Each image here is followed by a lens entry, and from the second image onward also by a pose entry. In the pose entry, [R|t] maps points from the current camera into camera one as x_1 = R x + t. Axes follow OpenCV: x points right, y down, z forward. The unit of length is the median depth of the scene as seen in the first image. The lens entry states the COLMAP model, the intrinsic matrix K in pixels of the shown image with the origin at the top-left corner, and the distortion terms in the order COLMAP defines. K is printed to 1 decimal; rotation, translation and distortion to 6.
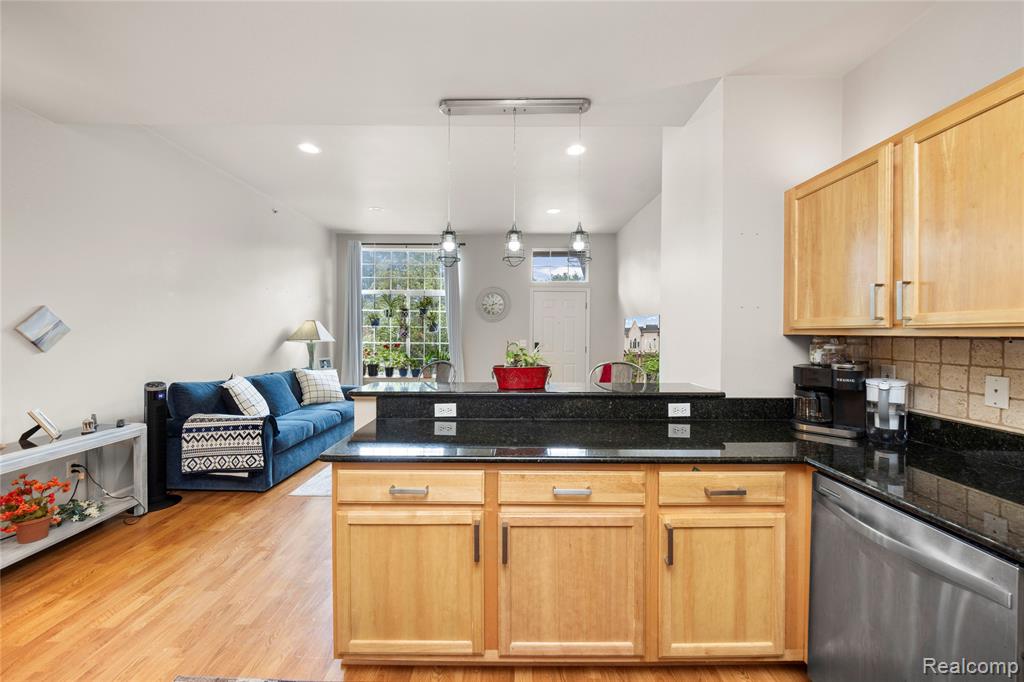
lens RADIAL K [[415.9, 0, 512.3], [0, 415.9, 338.6], [0, 0, 1]] dist [0.000100, 0.000007]
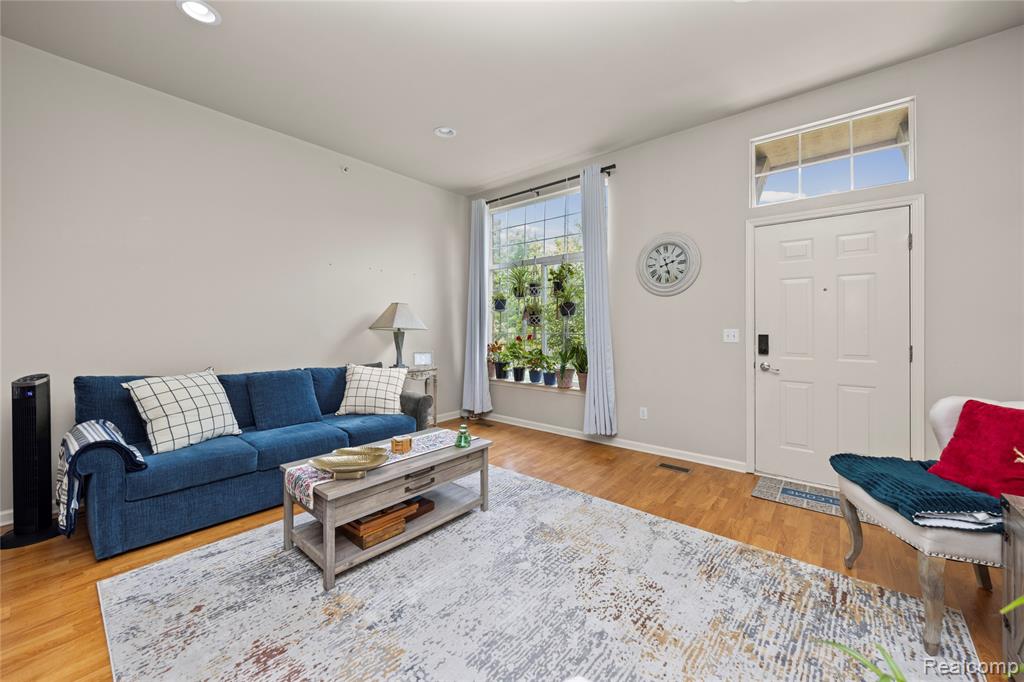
lens RADIAL K [[396.2, 0, 513.8], [0, 396.2, 334.8], [0, 0, 1]] dist [-0.000790, -0.000079]
pose [[0.765602, 0.006721, -0.643280, 0.133791], [-0.006853, 0.999974, 0.002290, 0.011167], [0.643279, 0.002655, 0.765628, 0.479280]]
